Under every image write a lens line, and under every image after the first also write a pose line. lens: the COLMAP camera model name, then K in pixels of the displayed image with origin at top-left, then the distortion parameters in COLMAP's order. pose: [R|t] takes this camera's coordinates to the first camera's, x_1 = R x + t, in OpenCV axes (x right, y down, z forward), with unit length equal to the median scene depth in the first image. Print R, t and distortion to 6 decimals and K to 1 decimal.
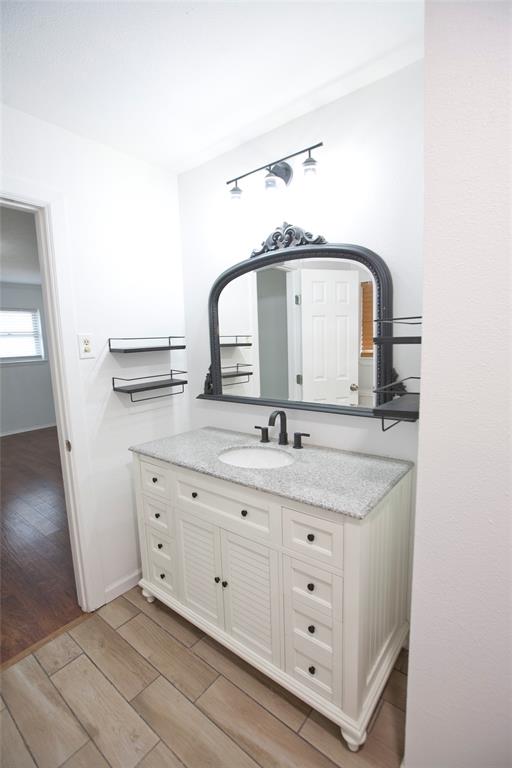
lens RADIAL K [[353.8, 0, 256.0], [0, 353.8, 384.0], [0, 0, 1]] dist [-0.056581, 0.023223]
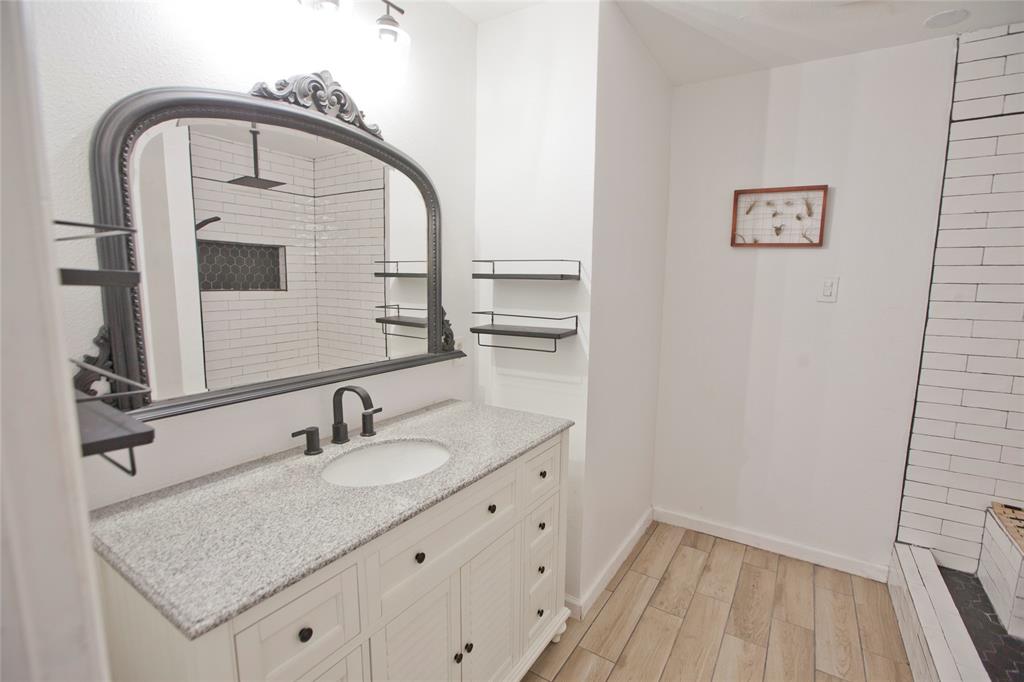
lens RADIAL K [[469.8, 0, 512.0], [0, 469.8, 341.0], [0, 0, 1]] dist [-0.044923, 0.012276]
pose [[-0.101984, -0.095455, 0.990196, -0.794482], [0.109179, 0.988299, 0.106517, -0.058788], [-0.988777, 0.118972, -0.090369, 0.833480]]
